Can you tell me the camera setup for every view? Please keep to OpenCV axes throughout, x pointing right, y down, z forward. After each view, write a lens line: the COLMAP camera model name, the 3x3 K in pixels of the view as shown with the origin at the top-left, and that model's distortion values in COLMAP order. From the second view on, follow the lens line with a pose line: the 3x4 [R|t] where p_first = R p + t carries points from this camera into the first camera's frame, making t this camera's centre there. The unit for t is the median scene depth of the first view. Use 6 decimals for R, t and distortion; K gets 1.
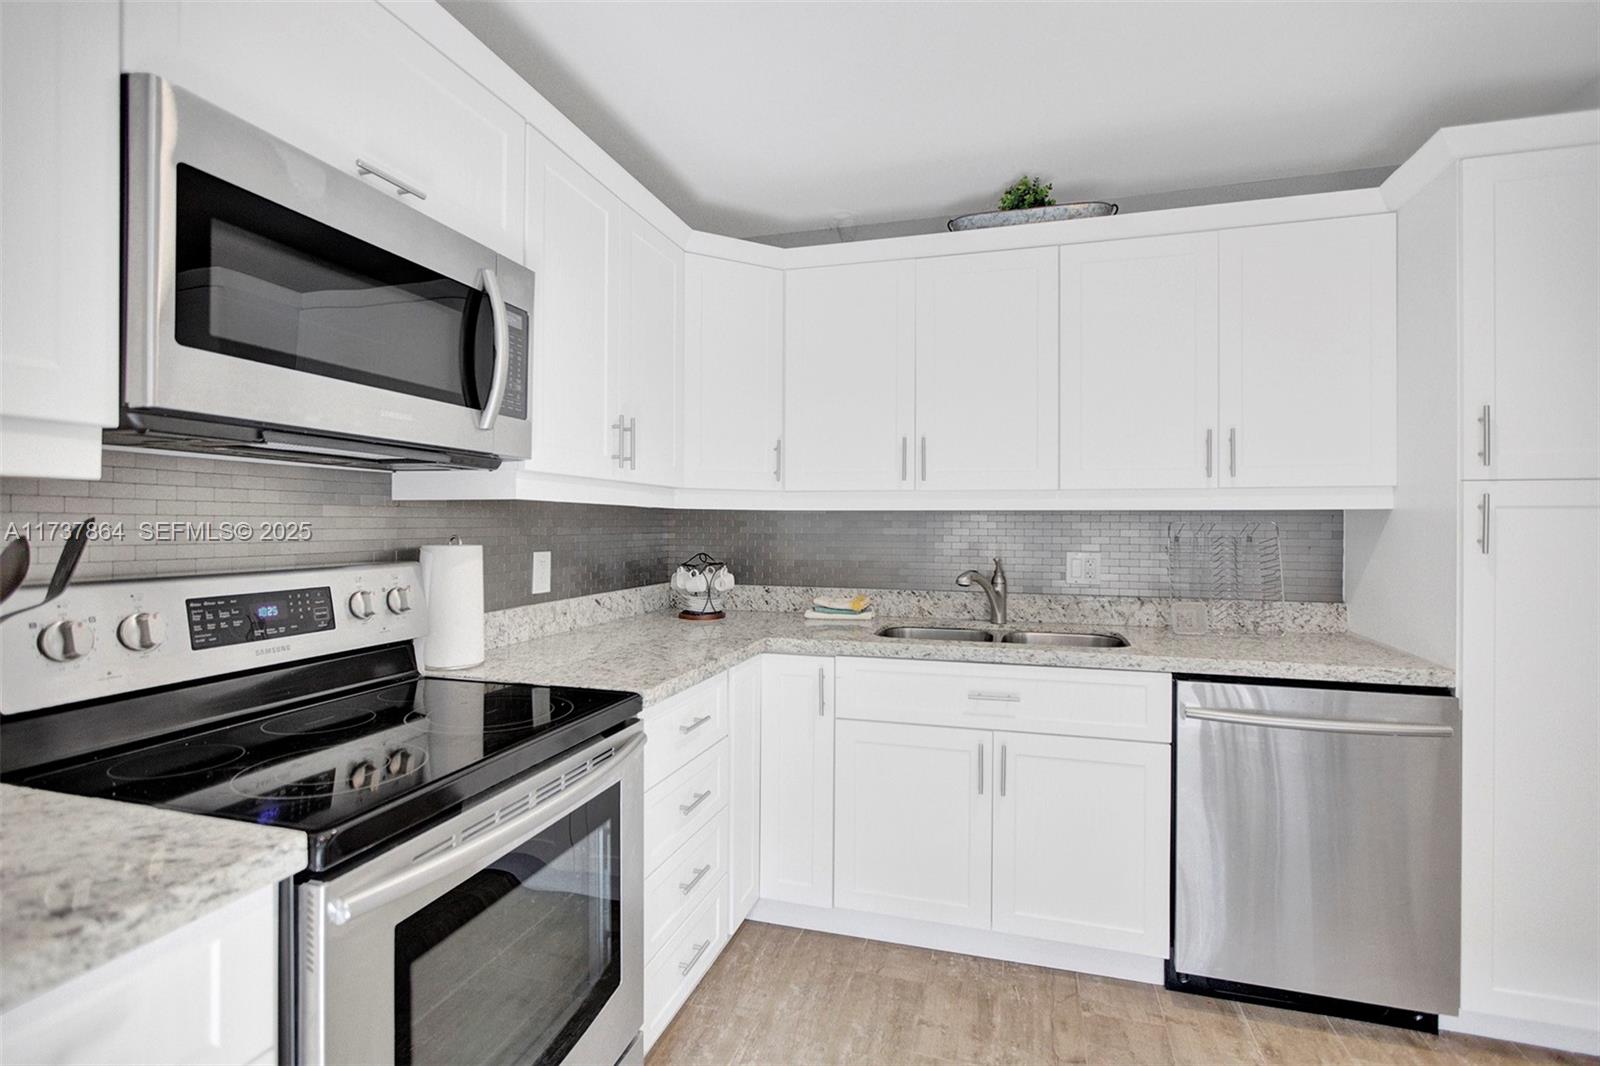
lens RADIAL K [[713.8, 0, 823.3], [0, 713.8, 536.9], [0, 0, 1]] dist [-0.008994, 0.004417]
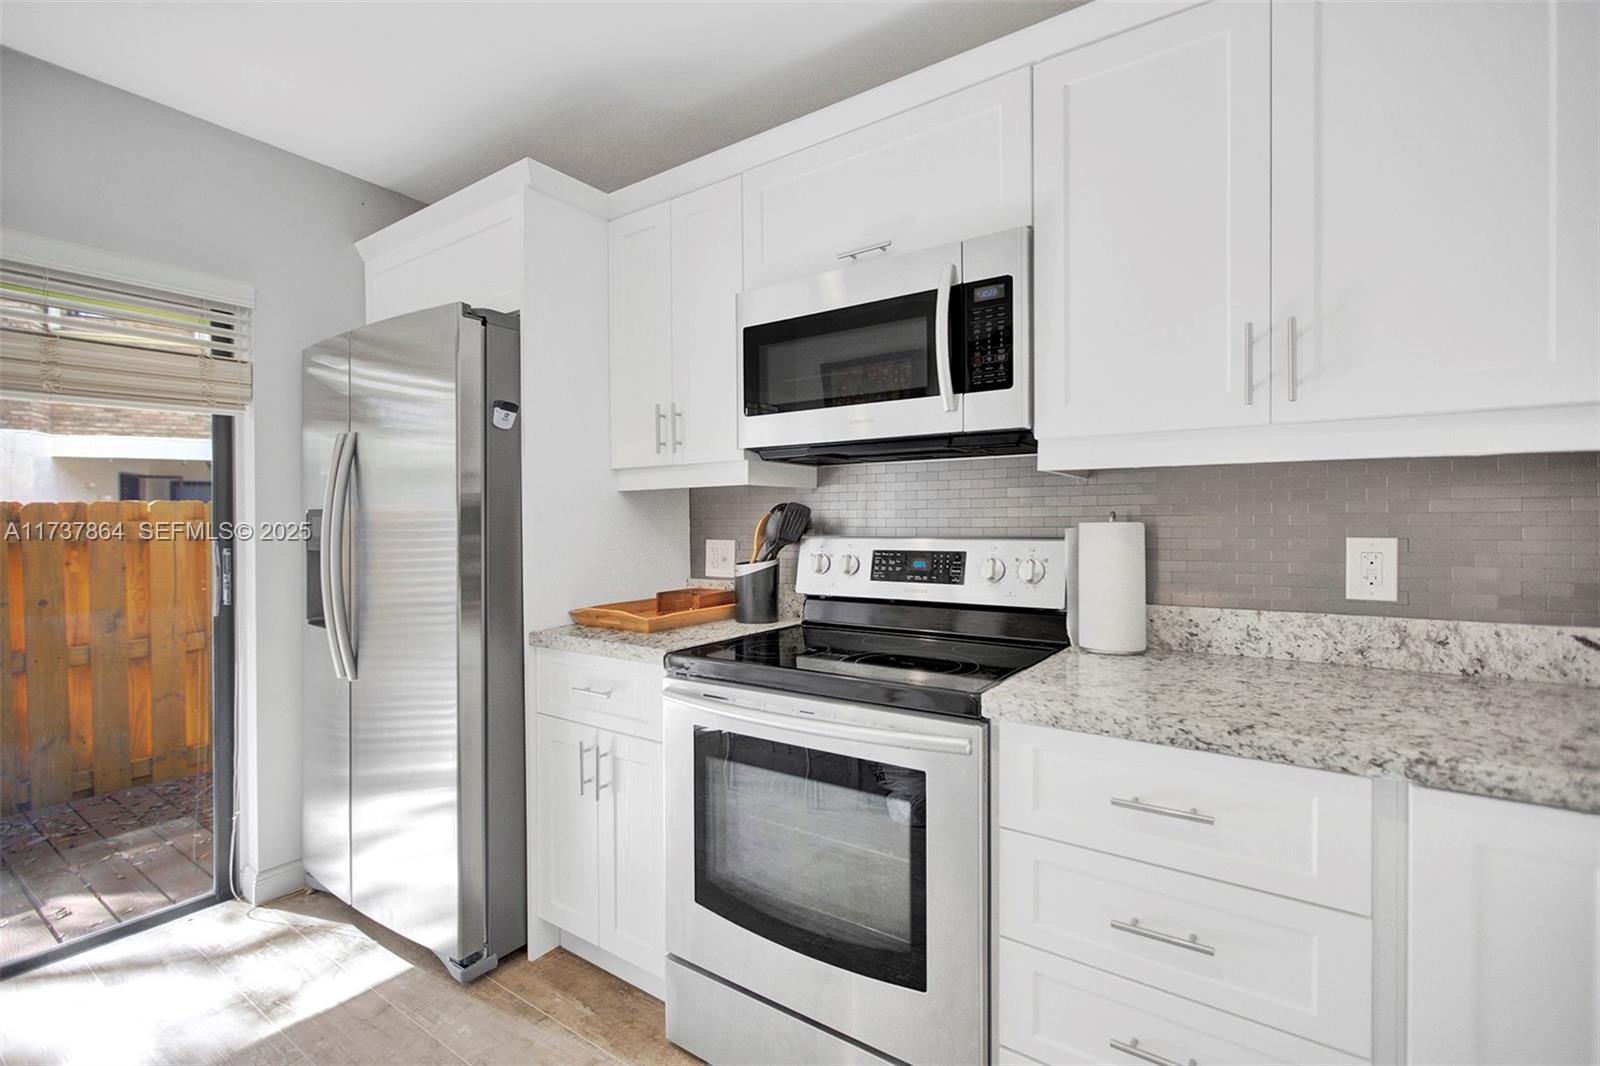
lens RADIAL K [[713.8, 0, 820.0], [0, 713.8, 532.4], [0, 0, 1]] dist [-0.008994, 0.004417]
pose [[-0.288749, 0.005105, -0.957391, 0.494954], [-0.014083, 0.999855, 0.009579, 0.020583], [0.957301, 0.016249, -0.288635, 0.891737]]
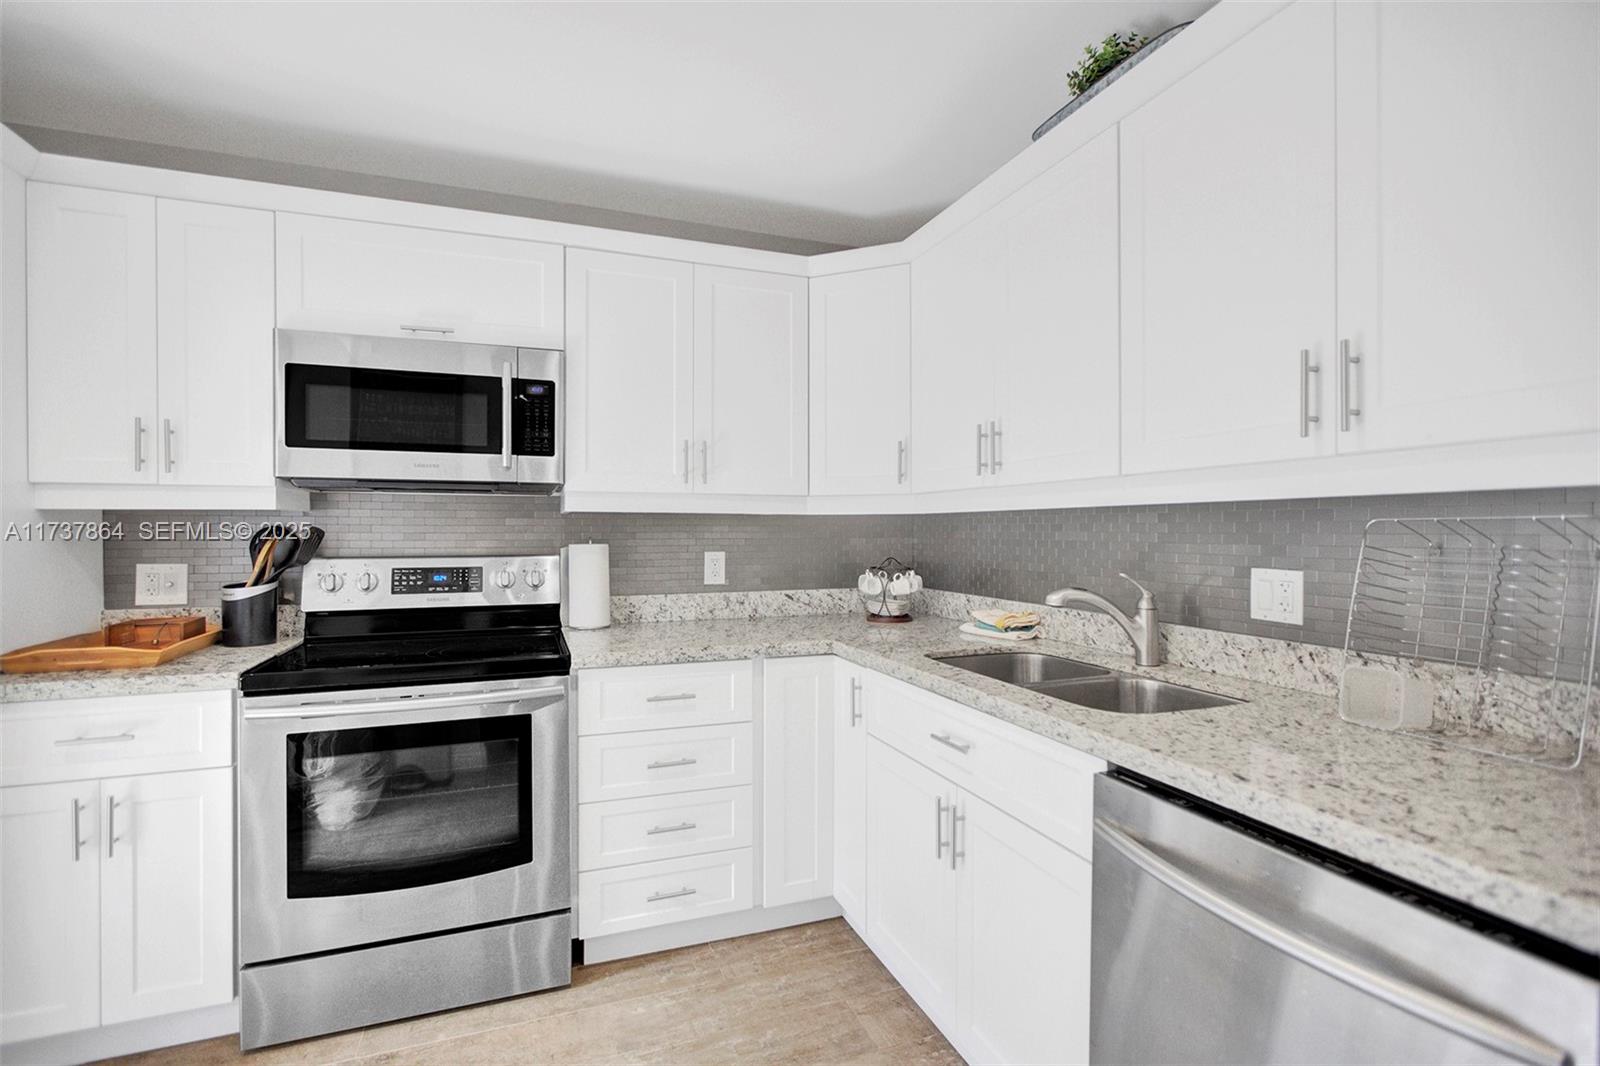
lens RADIAL K [[713.8, 0, 811.1], [0, 713.8, 540.5], [0, 0, 1]] dist [-0.008994, 0.004417]
pose [[0.626426, 0.005960, -0.779458, 0.886579], [-0.010327, 0.999946, -0.000654, 0.000597], [0.779412, 0.008459, 0.626454, 0.436628]]
